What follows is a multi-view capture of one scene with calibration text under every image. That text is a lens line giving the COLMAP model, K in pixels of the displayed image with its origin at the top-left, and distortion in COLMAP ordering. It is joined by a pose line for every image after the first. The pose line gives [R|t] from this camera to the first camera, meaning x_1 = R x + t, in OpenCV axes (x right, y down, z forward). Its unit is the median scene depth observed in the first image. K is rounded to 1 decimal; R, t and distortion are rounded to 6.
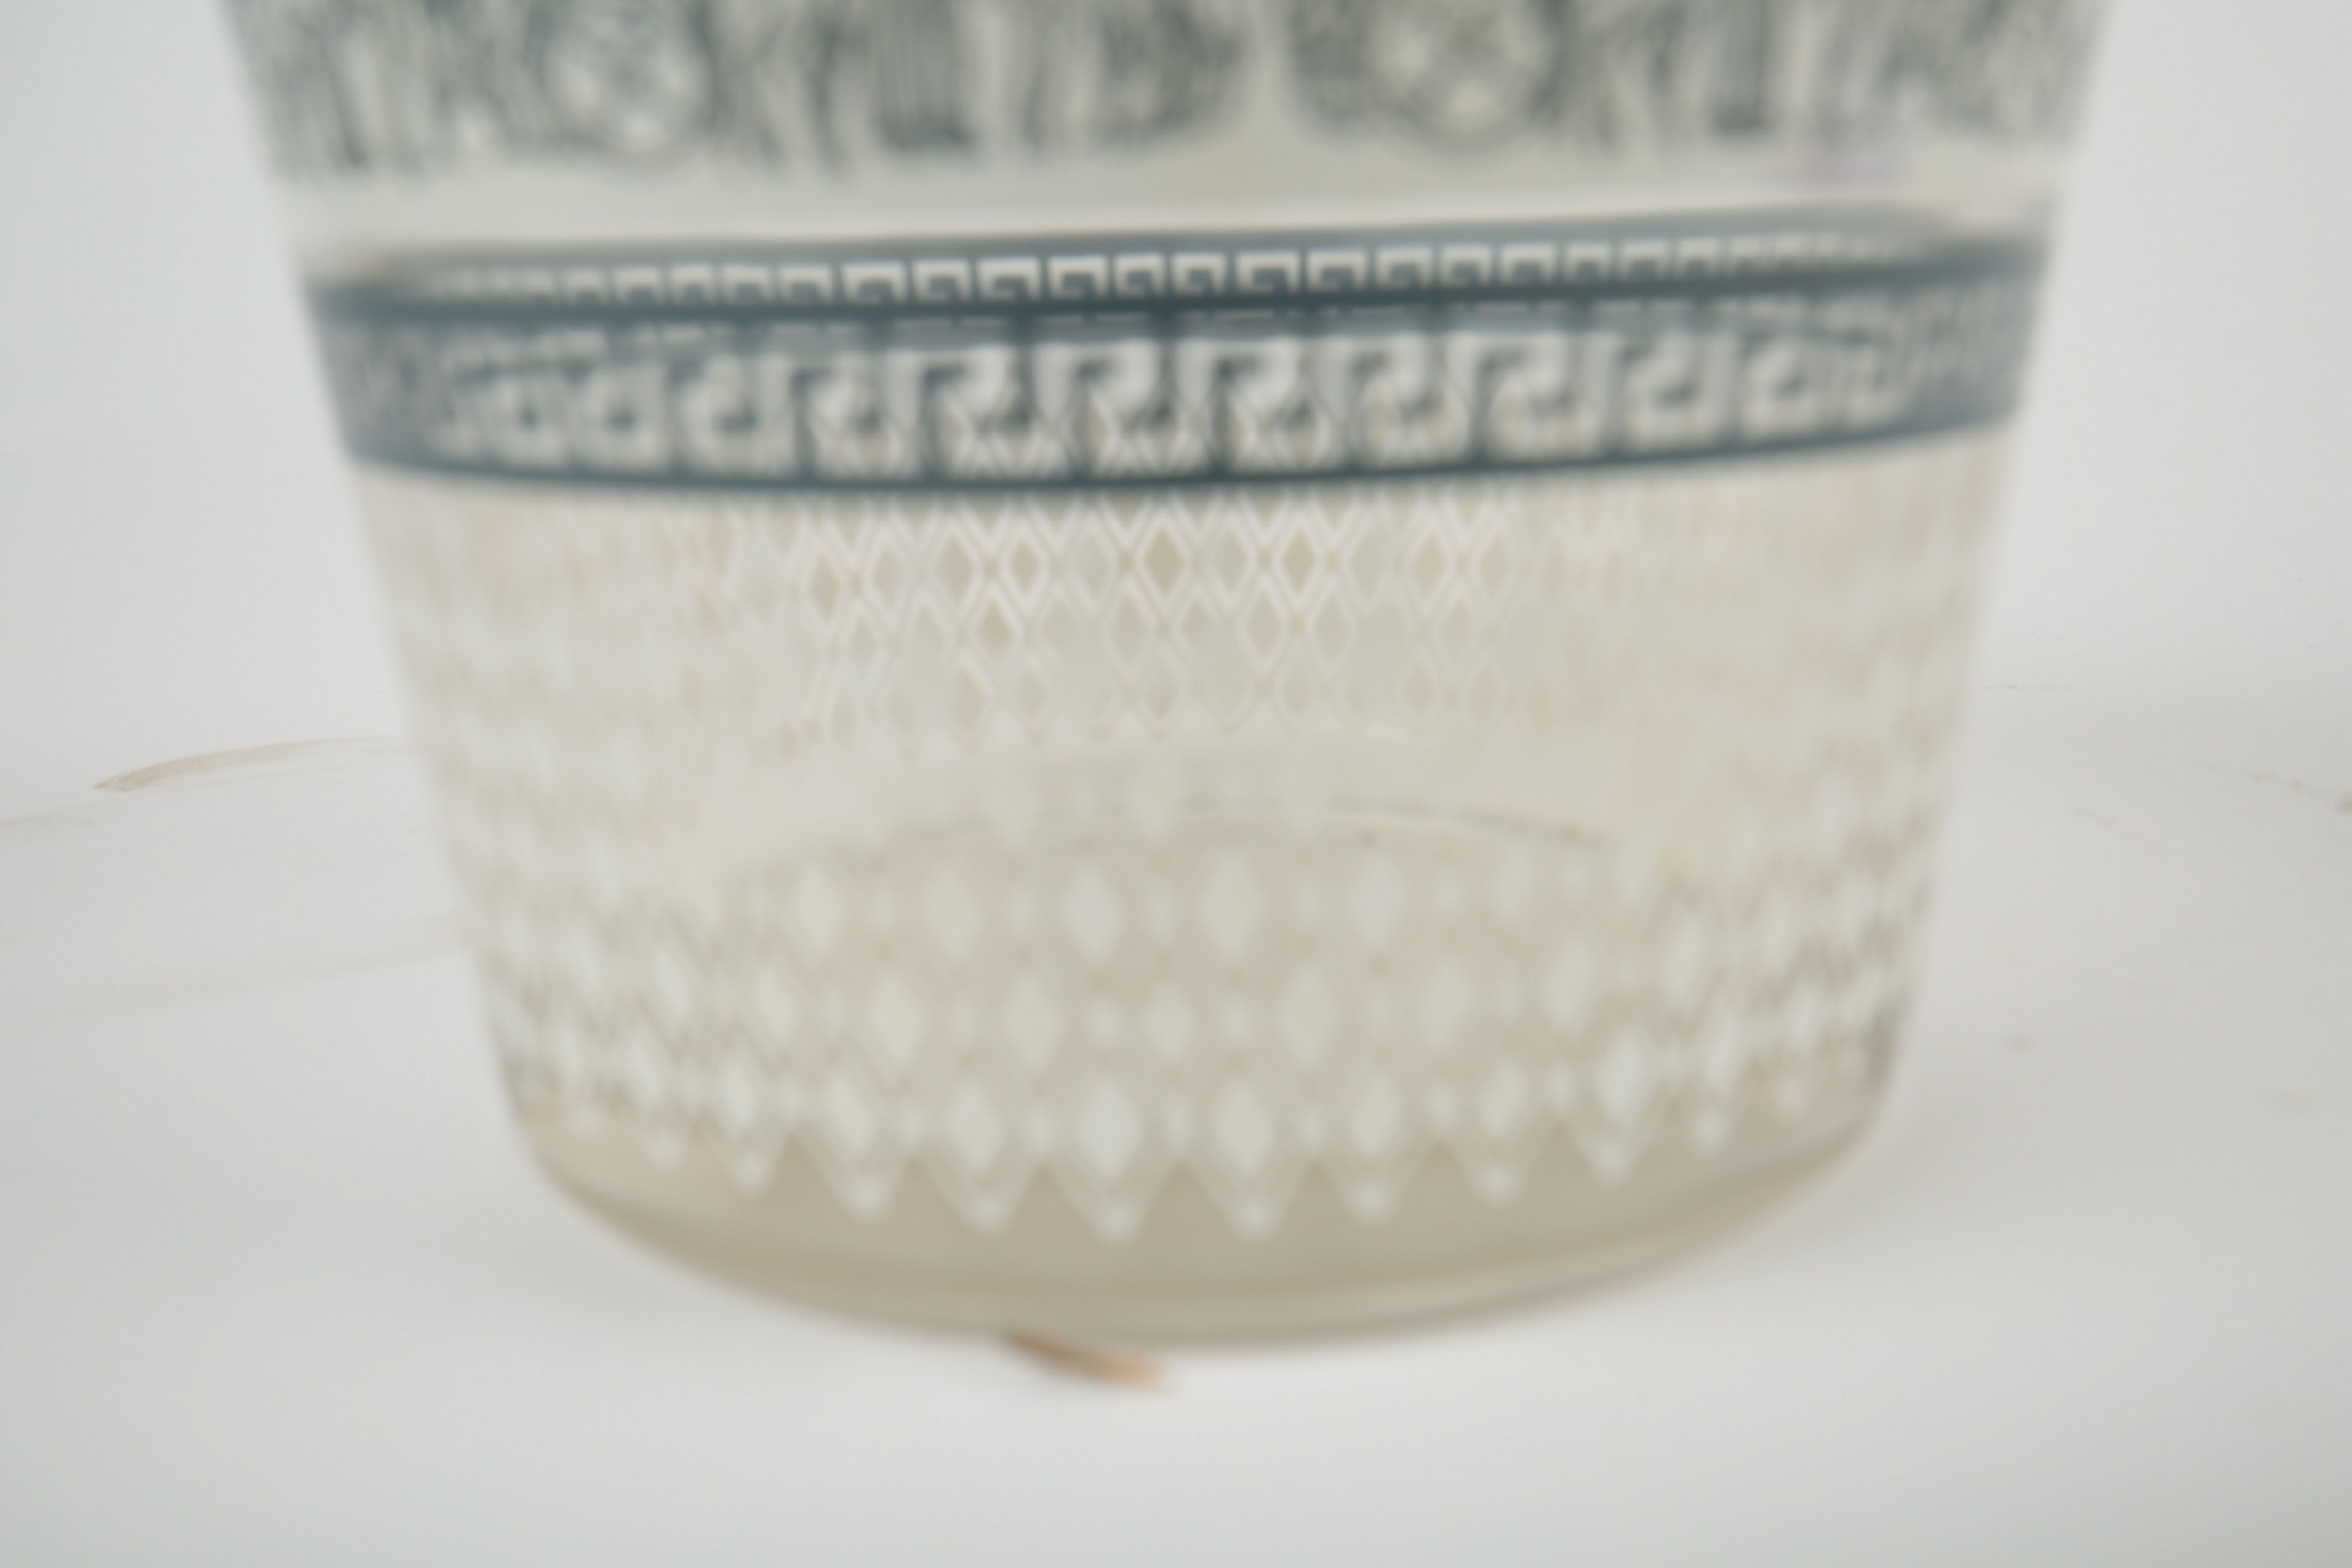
lens RADIAL K [[2386.4, 0, 1156.3], [0, 2386.4, 800.9], [0, 0, 1]] dist [0.023707, 0.000000]
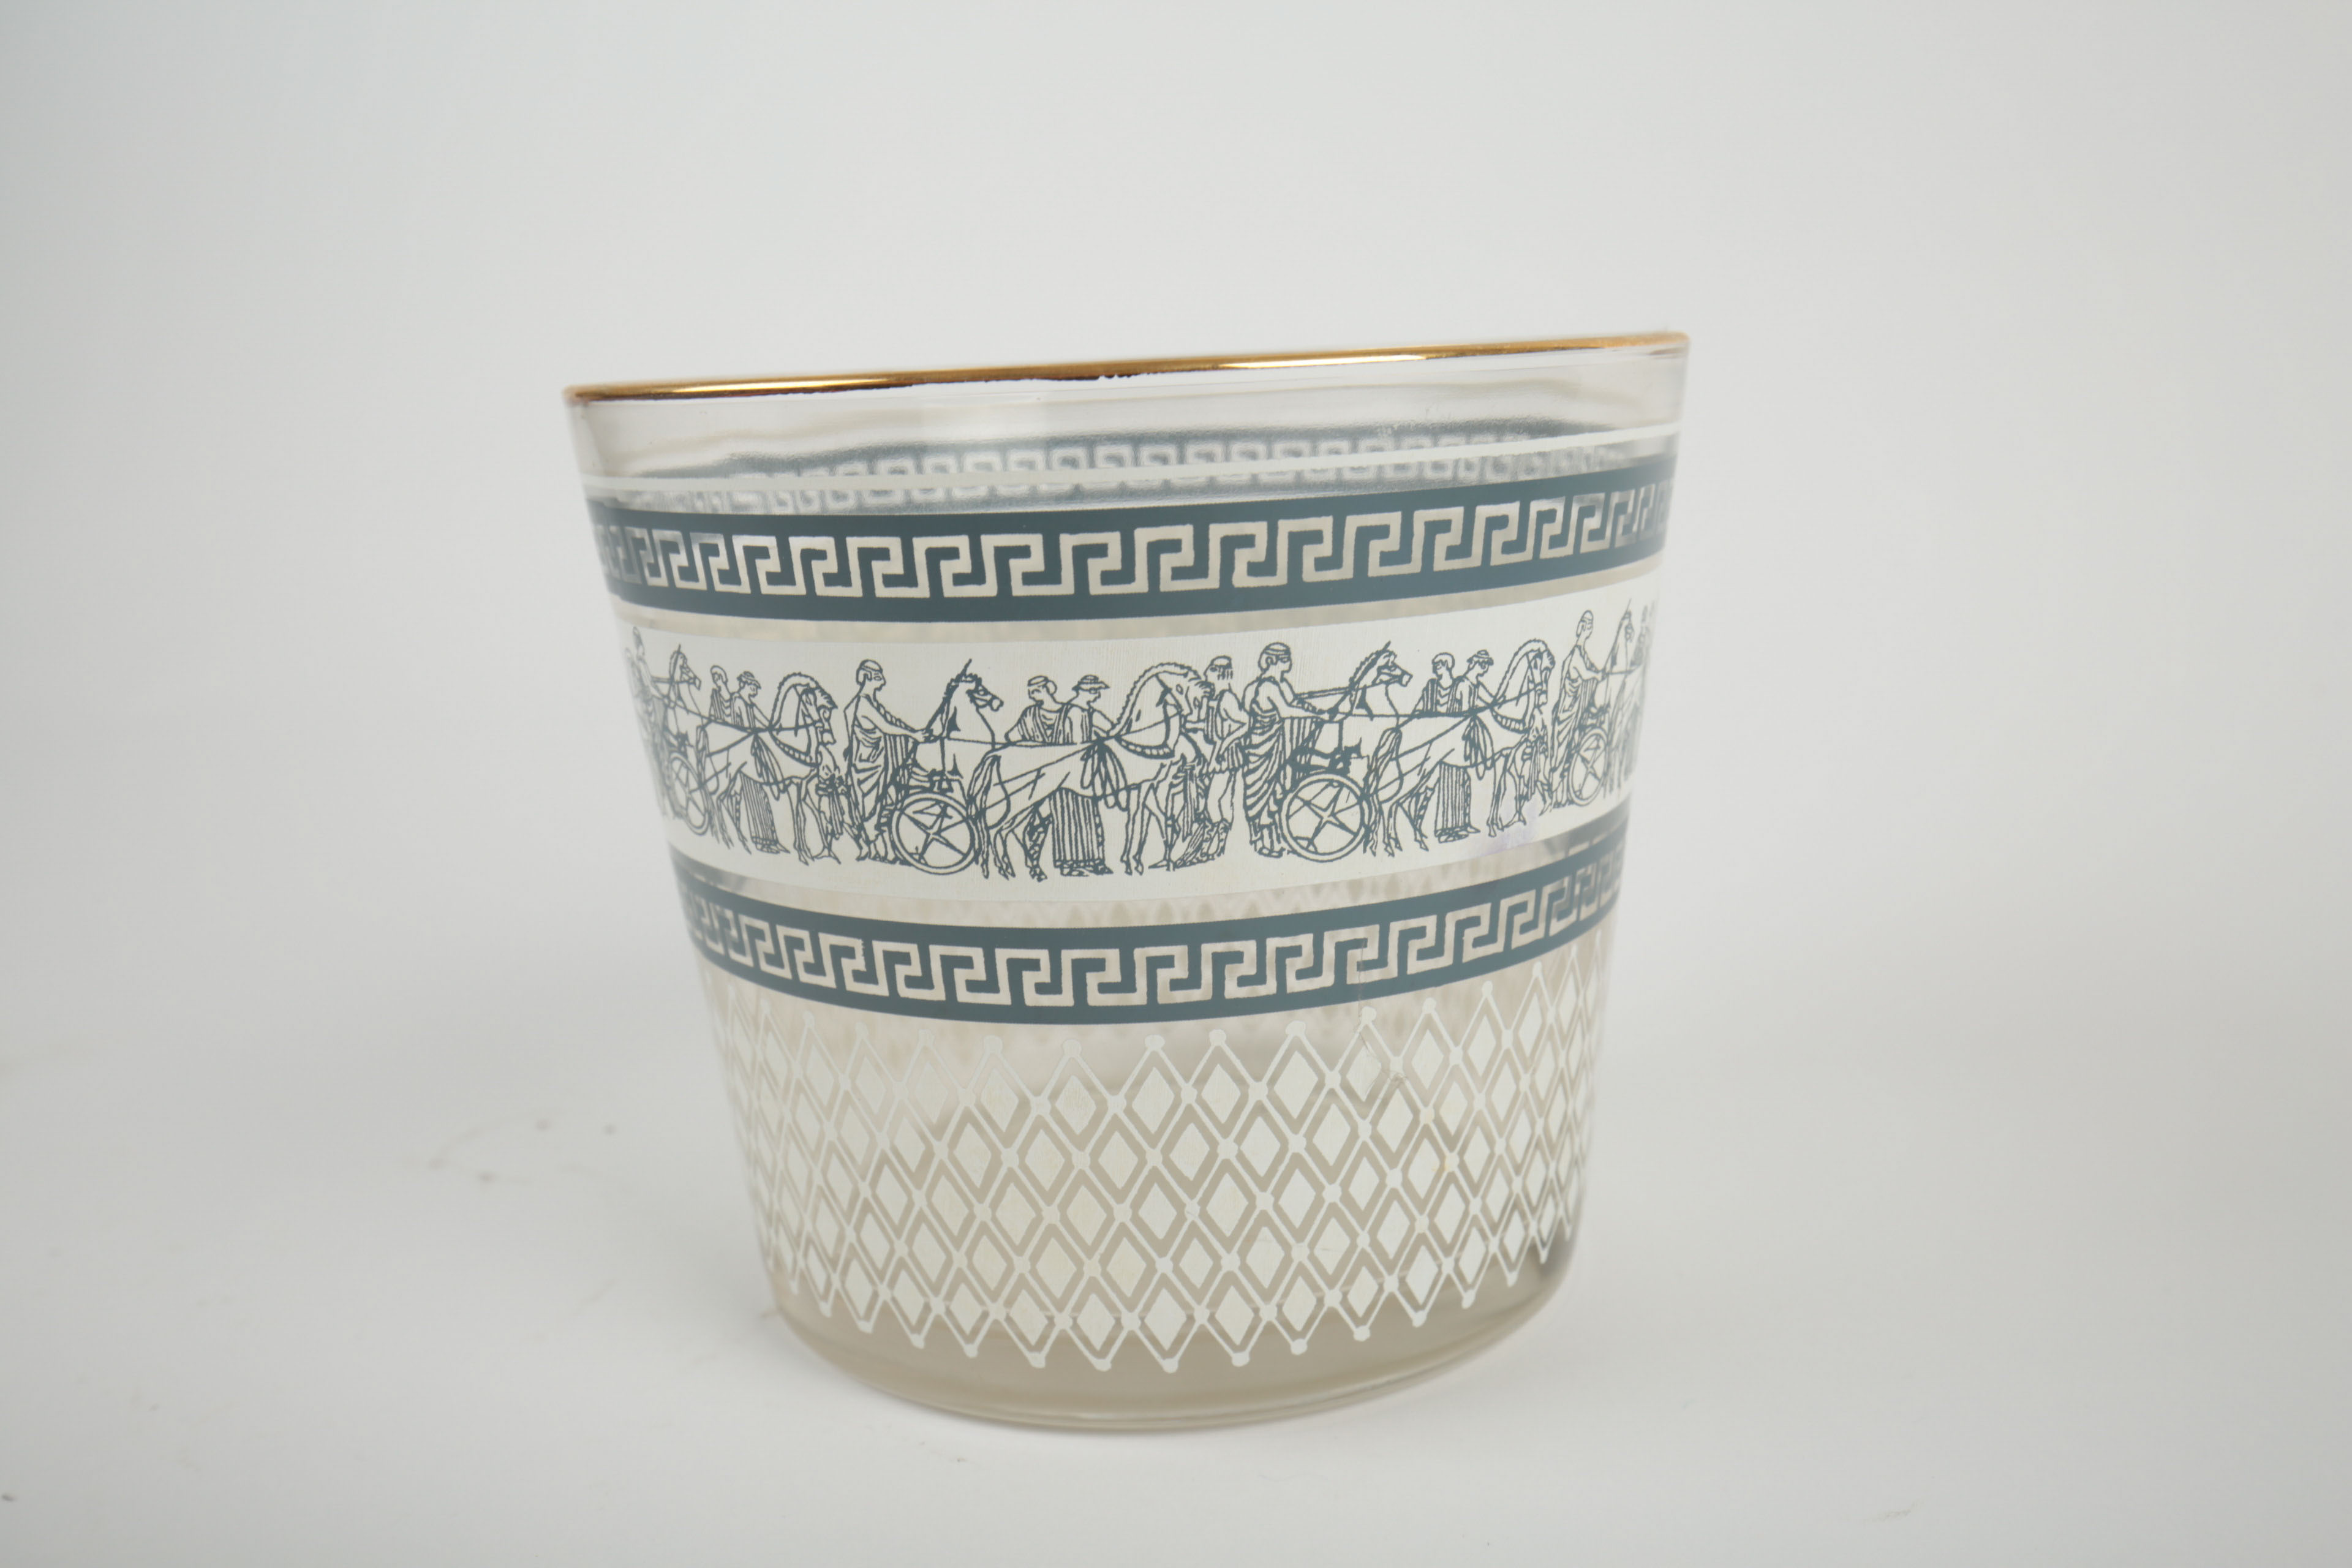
lens RADIAL K [[2386.4, 0, 1203.4], [0, 2386.4, 781.2], [0, 0, 1]] dist [0.023707, 0.000000]
pose [[0.994736, -0.035000, 0.096307, -0.162877], [0.039738, 0.998070, -0.047724, -0.209242], [-0.094451, 0.051300, 0.994207, -0.982688]]
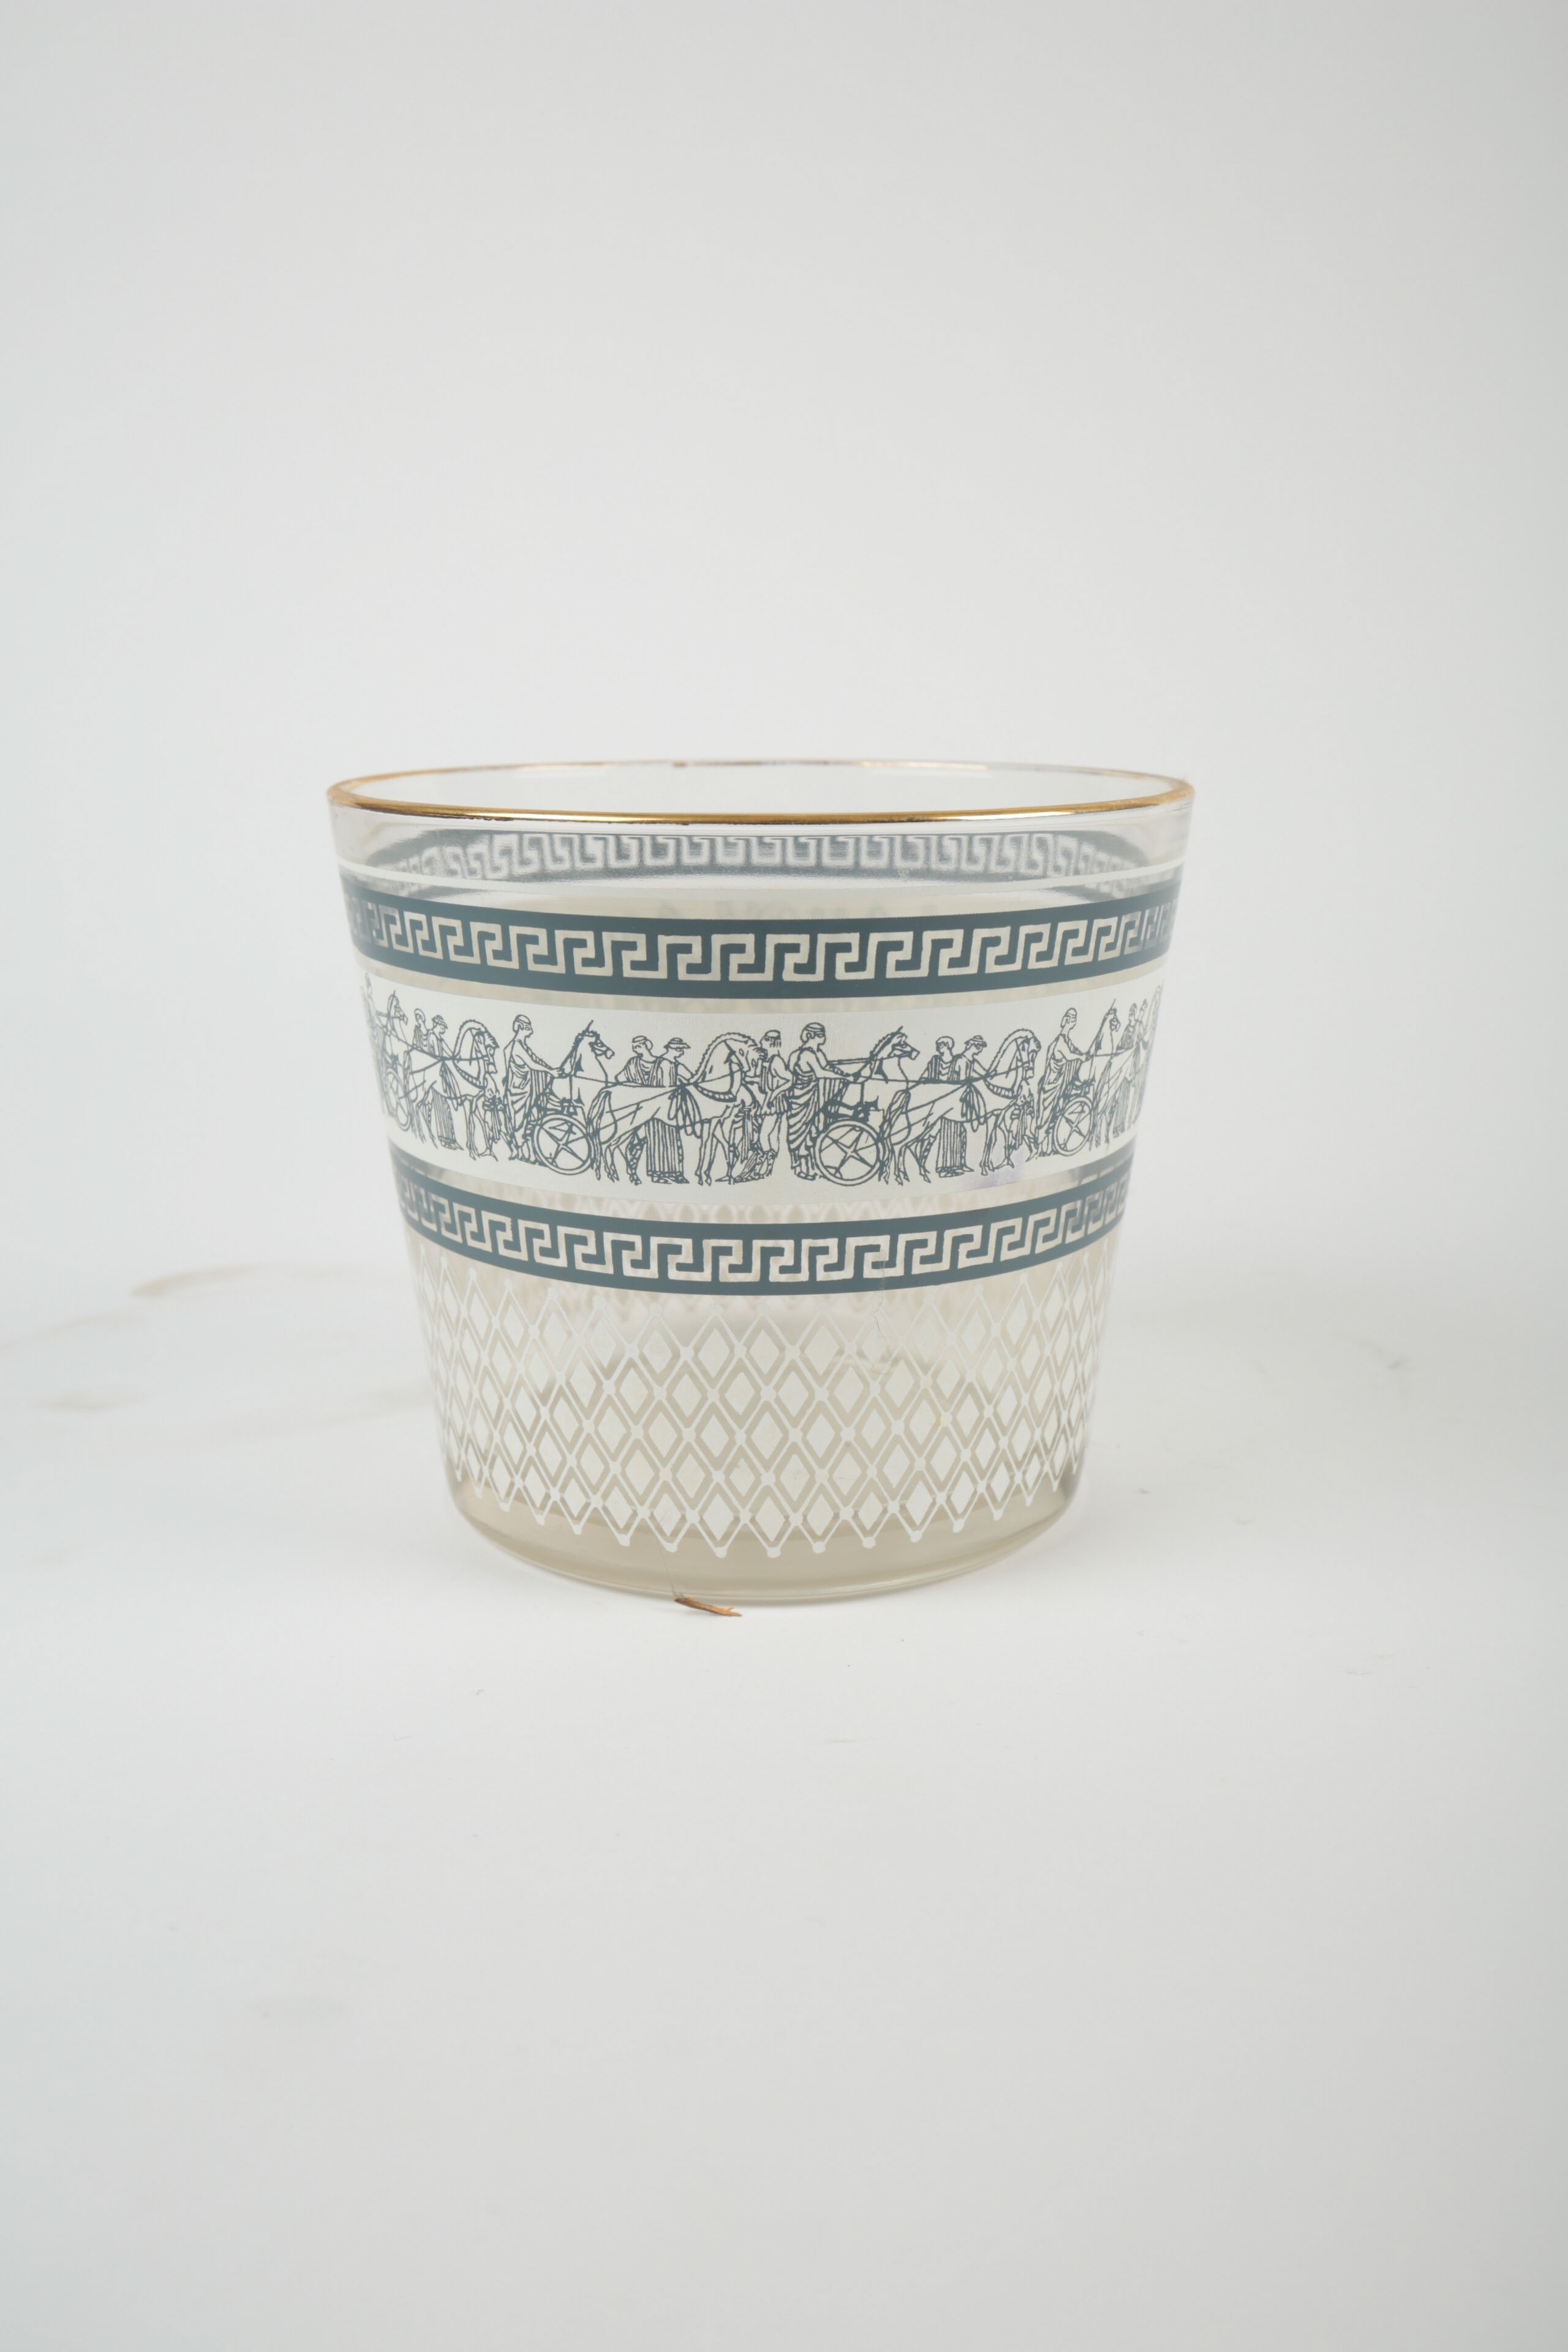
lens RADIAL K [[2386.4, 0, 739.3], [0, 2386.4, 1150.6], [0, 0, 1]] dist [0.023707, 0.000000]
pose [[0.999325, 0.031930, -0.018139, 0.037484], [-0.032188, 0.999383, -0.014078, -0.229387], [0.017679, 0.014652, 0.999736, -1.632988]]
